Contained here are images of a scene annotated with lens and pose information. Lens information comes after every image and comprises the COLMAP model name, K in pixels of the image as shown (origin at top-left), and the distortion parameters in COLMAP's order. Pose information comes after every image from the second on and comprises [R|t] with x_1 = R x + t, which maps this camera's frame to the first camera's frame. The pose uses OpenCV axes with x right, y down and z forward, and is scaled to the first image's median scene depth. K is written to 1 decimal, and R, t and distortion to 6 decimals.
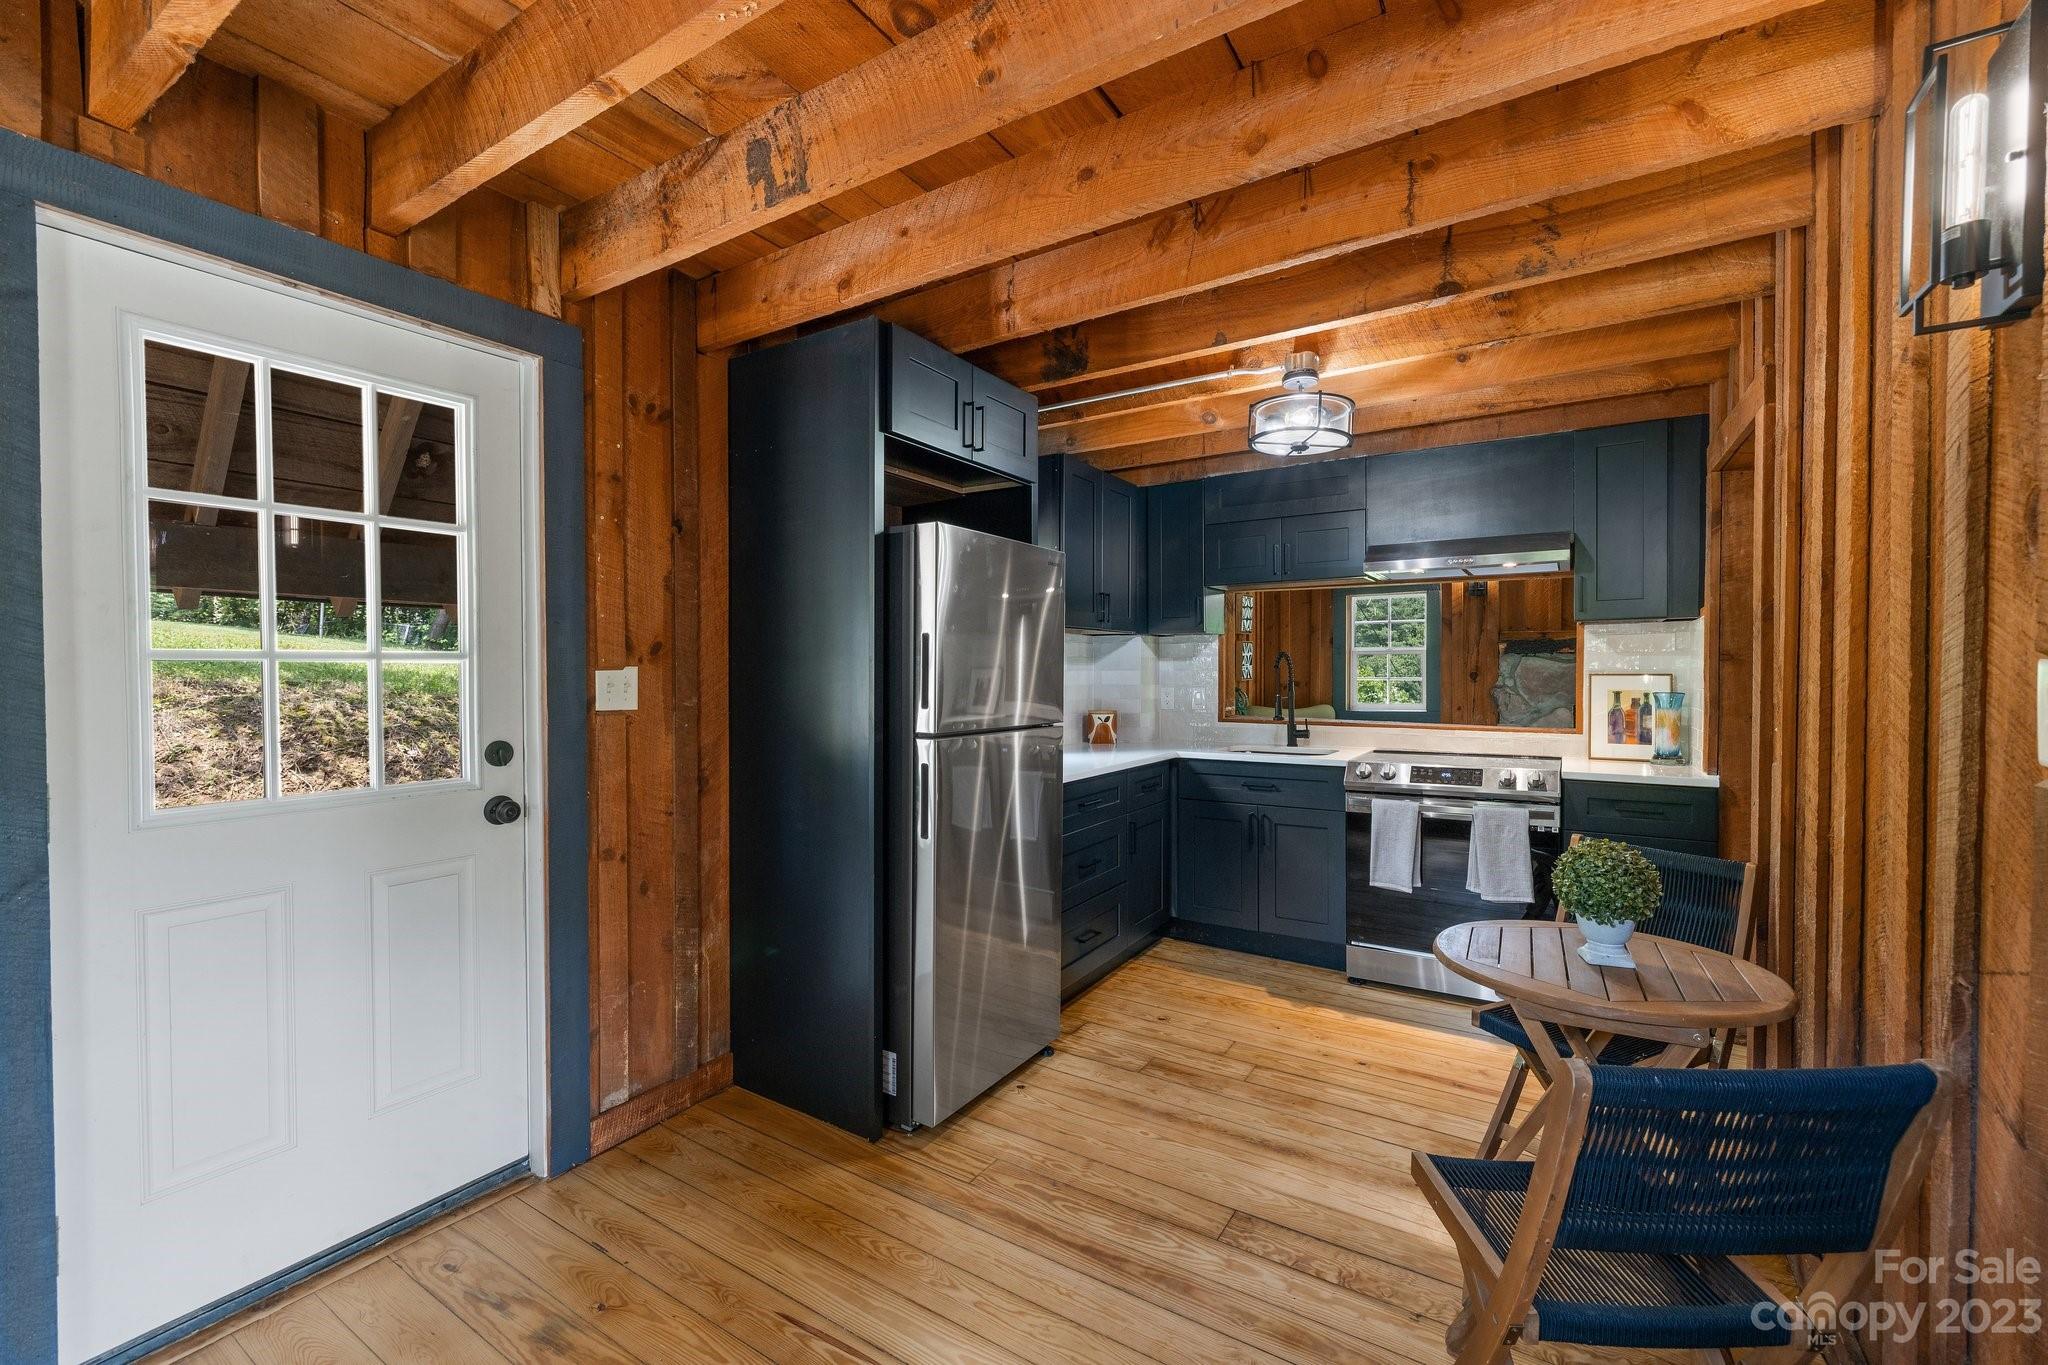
lens RADIAL K [[861.3, 0, 1032.4], [0, 861.3, 676.4], [0, 0, 1]] dist [-0.002013, 0.002068]
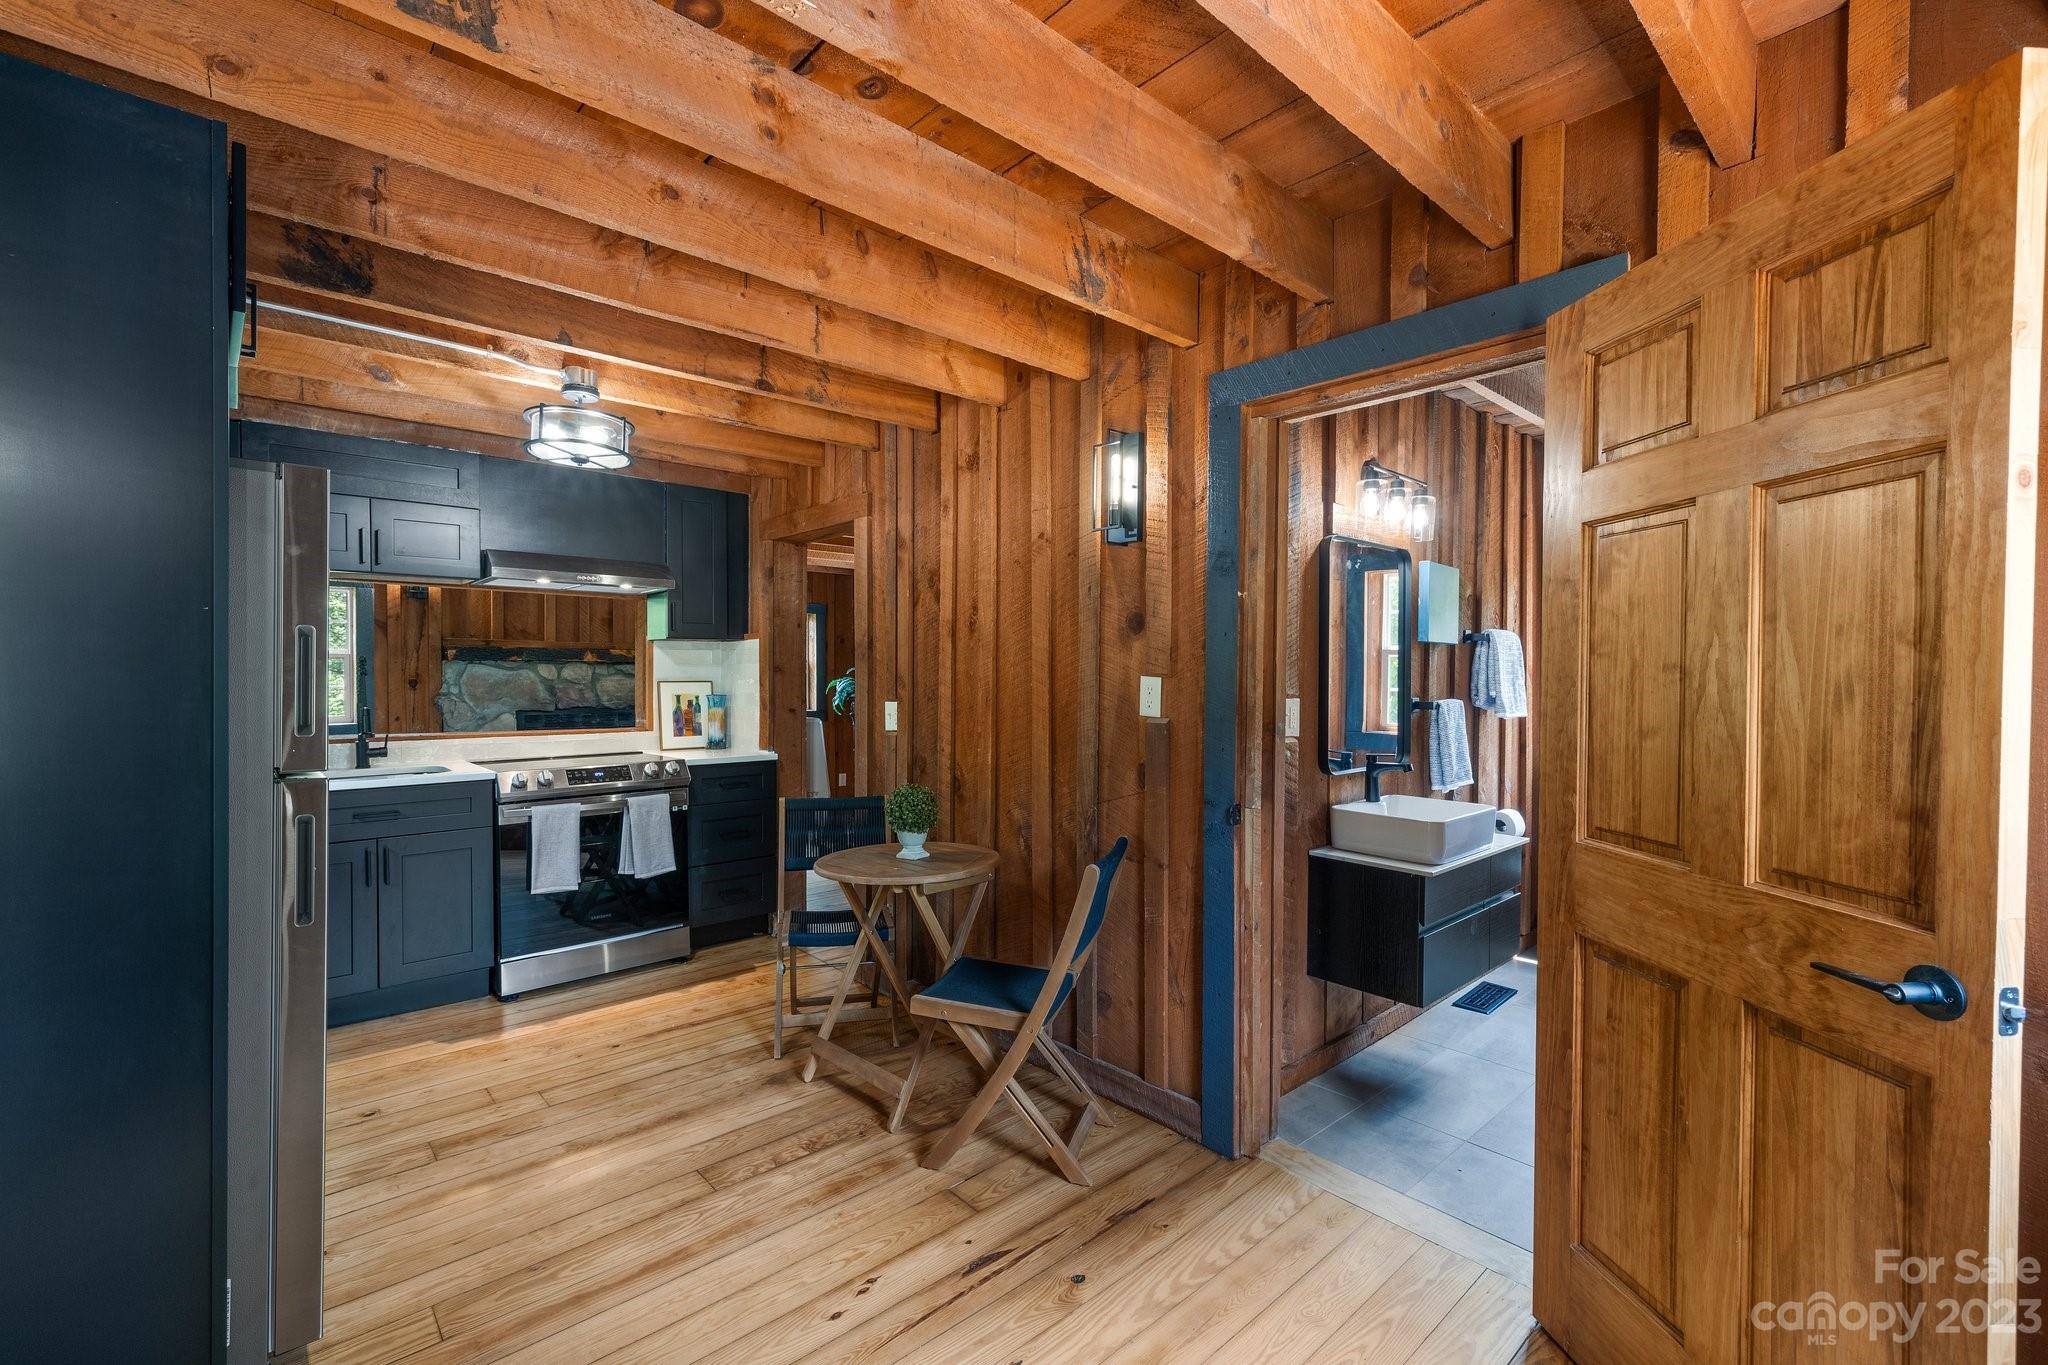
lens RADIAL K [[861.3, 0, 1038.7], [0, 861.3, 679.0], [0, 0, 1]] dist [-0.002013, 0.002068]
pose [[0.255256, -0.002894, 0.966869, -0.440857], [0.005633, 0.999983, 0.001506, -0.005461], [-0.966857, 0.005062, 0.255268, 0.179723]]
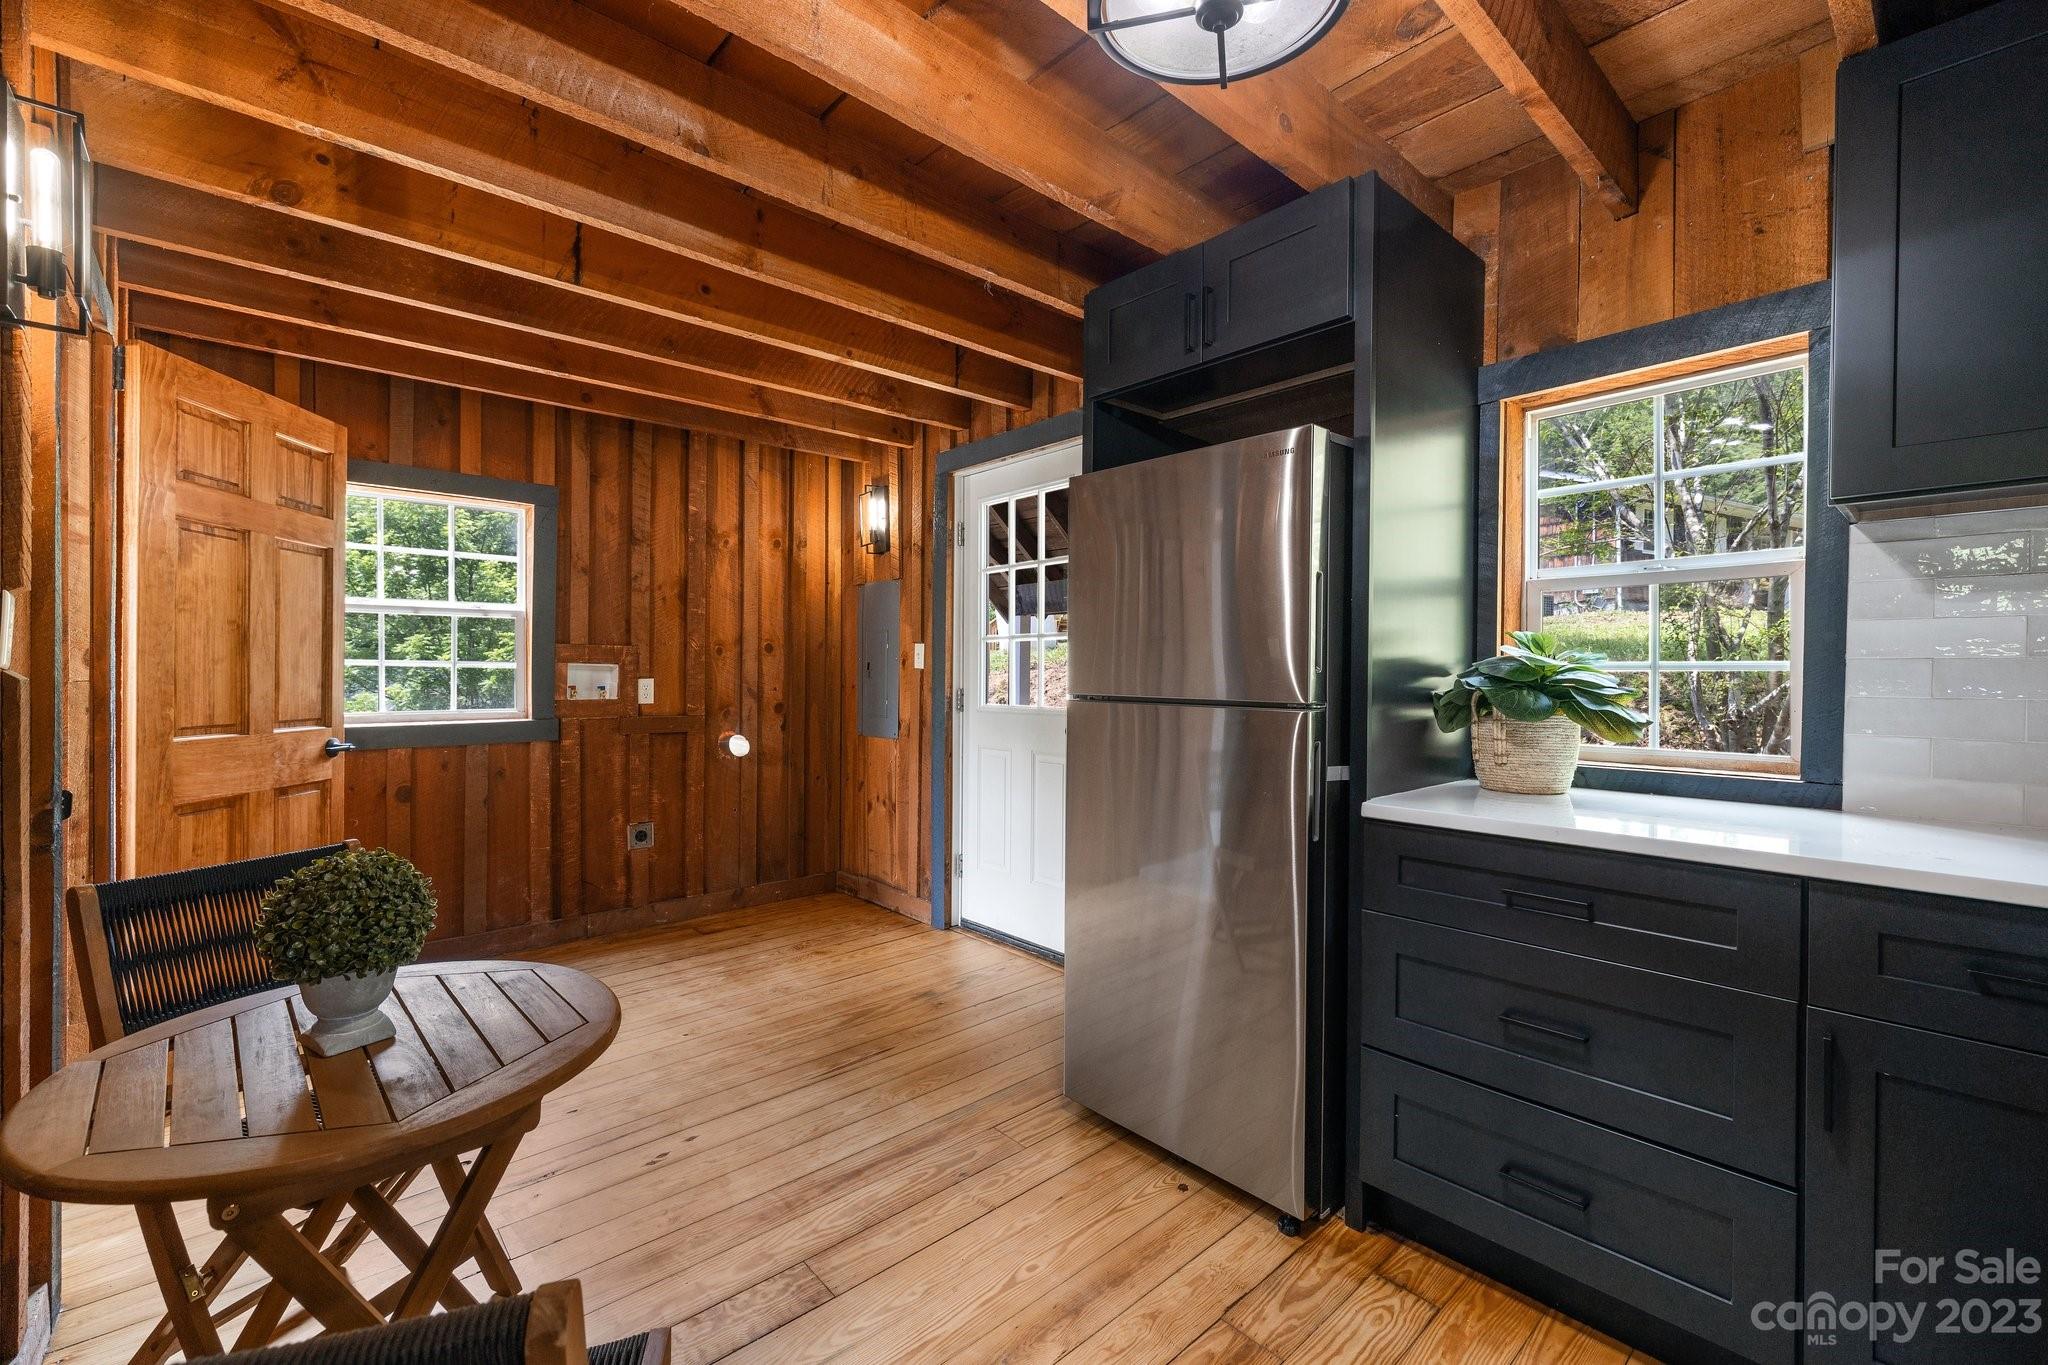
lens RADIAL K [[861.3, 0, 1027.9], [0, 861.3, 674.6], [0, 0, 1]] dist [-0.002013, 0.002068]
pose [[-0.280870, -0.003945, -0.959738, 0.582905], [-0.017775, 0.999841, 0.001093, 0.032152], [0.959581, 0.017366, -0.280896, 0.854696]]
